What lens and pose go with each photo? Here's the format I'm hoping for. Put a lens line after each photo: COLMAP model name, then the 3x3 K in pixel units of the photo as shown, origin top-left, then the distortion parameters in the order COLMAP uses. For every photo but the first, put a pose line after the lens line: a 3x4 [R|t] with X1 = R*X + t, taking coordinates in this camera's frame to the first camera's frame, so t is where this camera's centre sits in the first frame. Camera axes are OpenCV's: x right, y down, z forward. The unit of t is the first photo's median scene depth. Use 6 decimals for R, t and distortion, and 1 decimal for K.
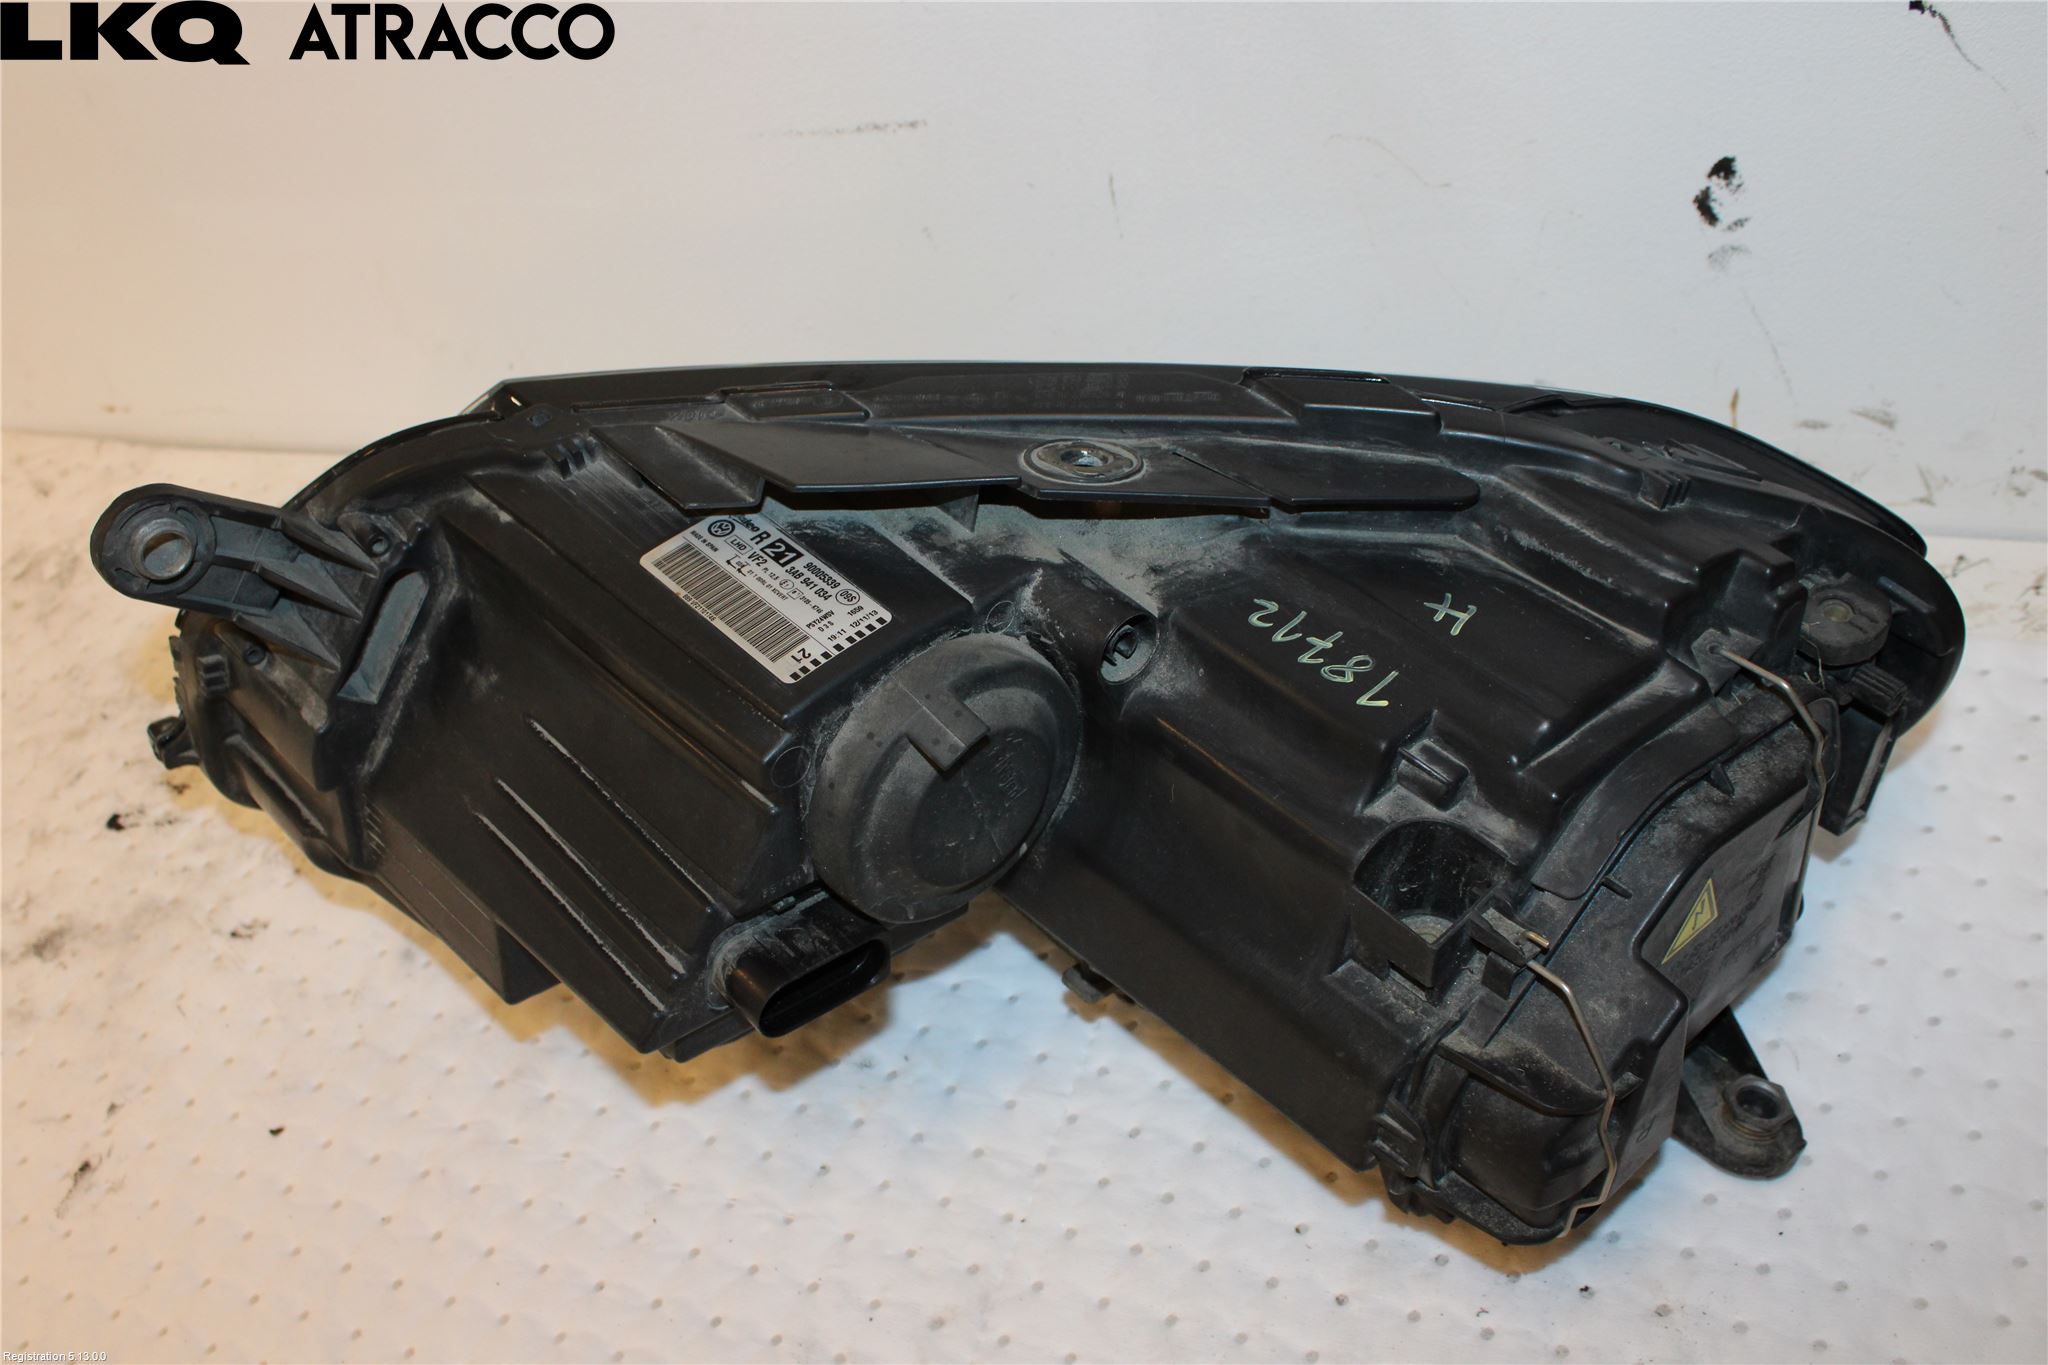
lens RADIAL K [[2026.1, 0, 1032.6], [0, 2026.1, 690.1], [0, 0, 1]] dist [-0.093807, 0.000000]
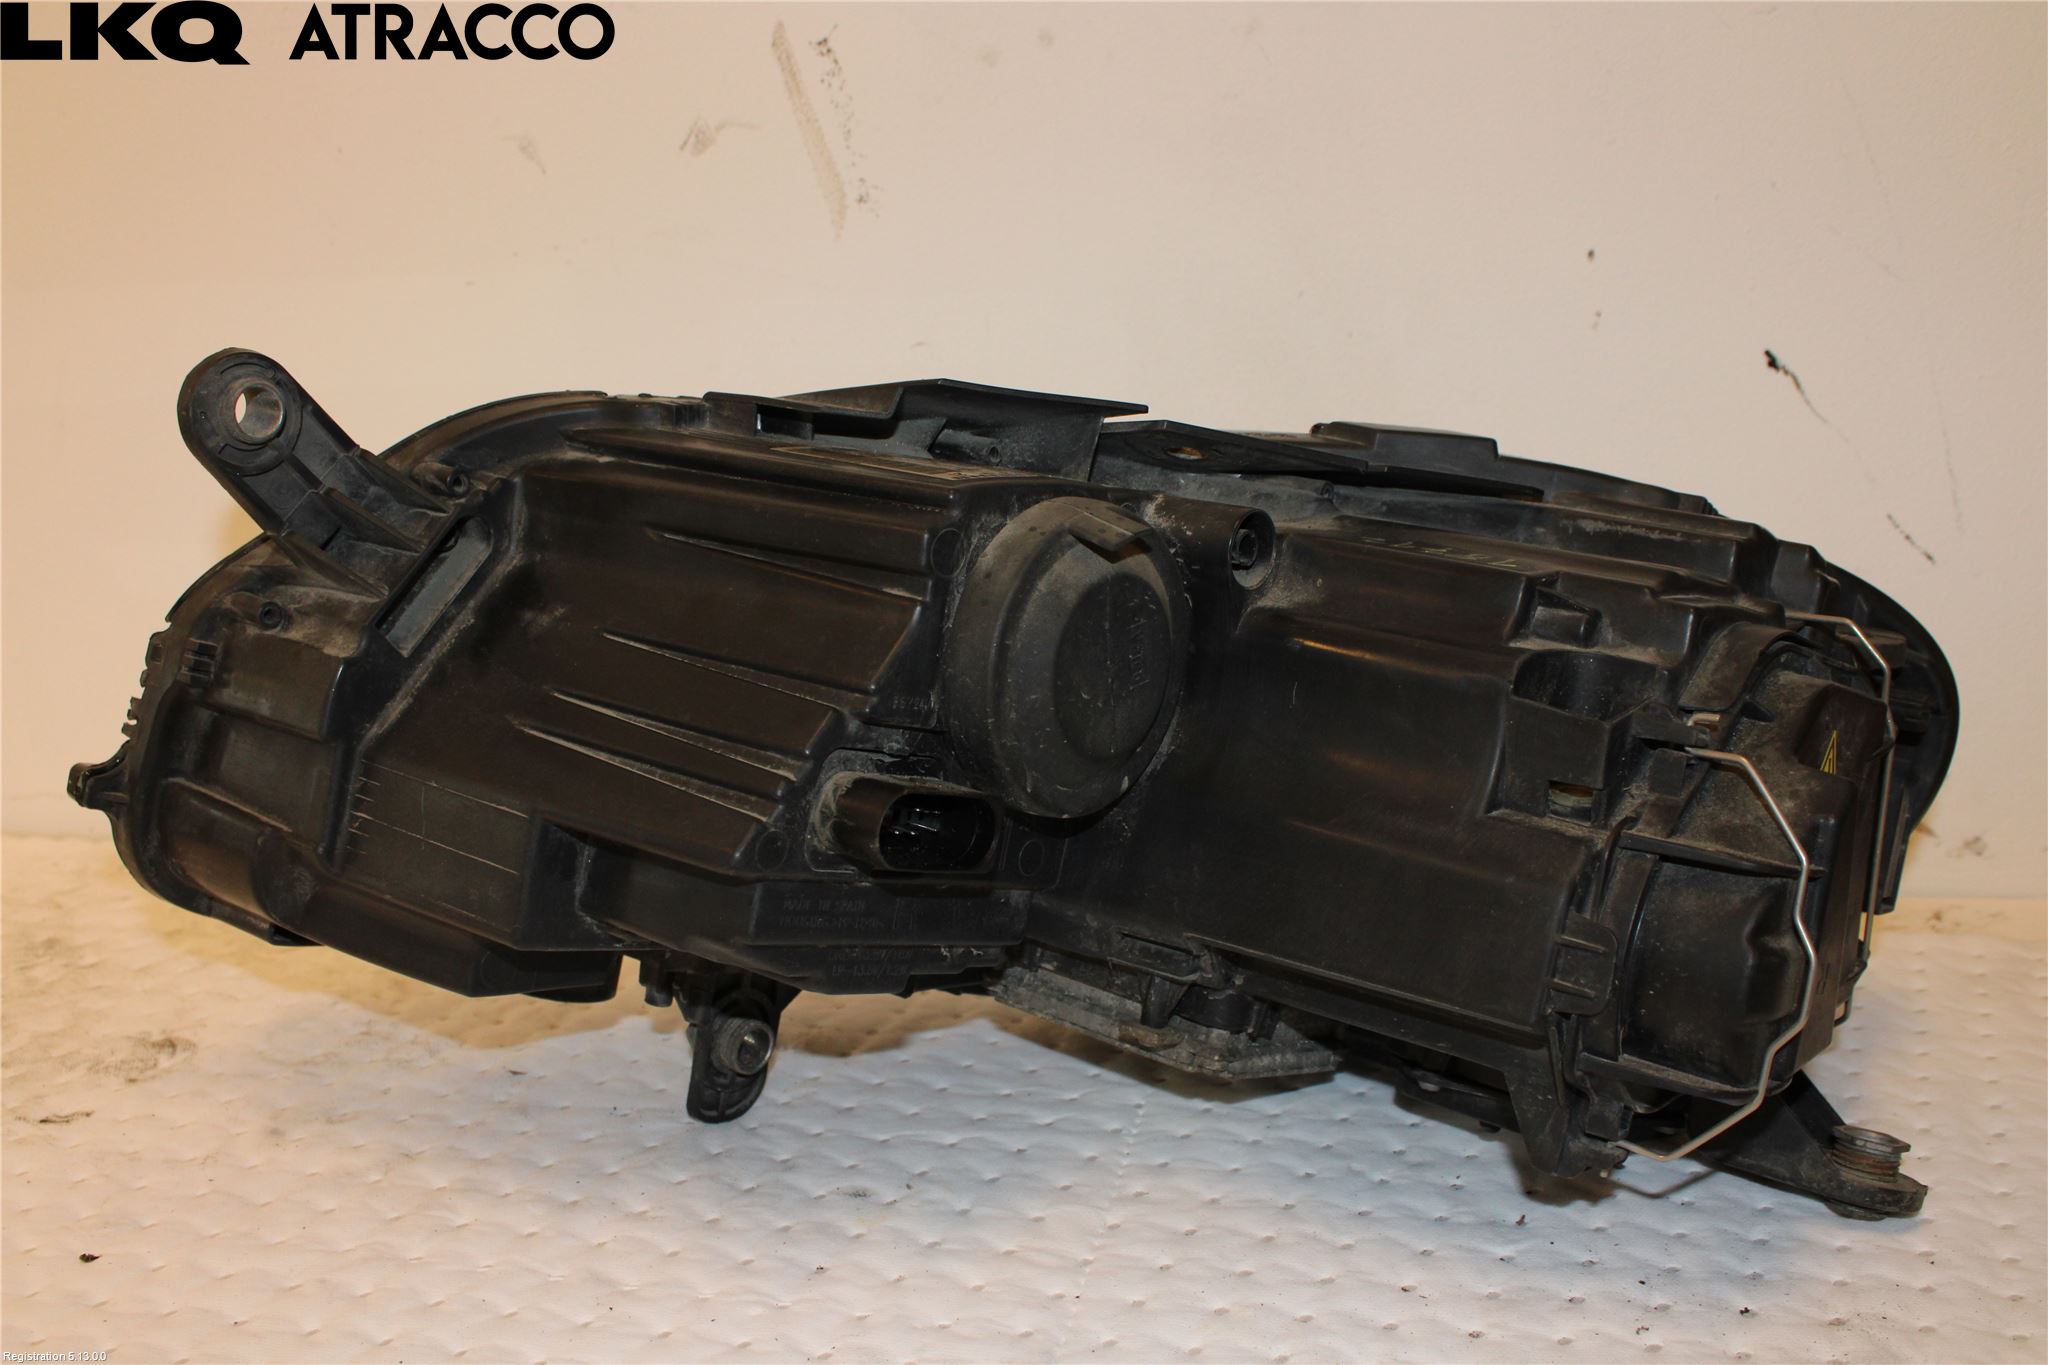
lens RADIAL K [[2026.1, 0, 1022.7], [0, 2026.1, 686.6], [0, 0, 1]] dist [-0.093807, 0.000000]
pose [[0.979125, 0.116184, 0.166779, -0.213209], [-0.002382, 0.827029, -0.562155, 0.569260], [-0.203244, 0.550023, 0.810041, 0.210075]]
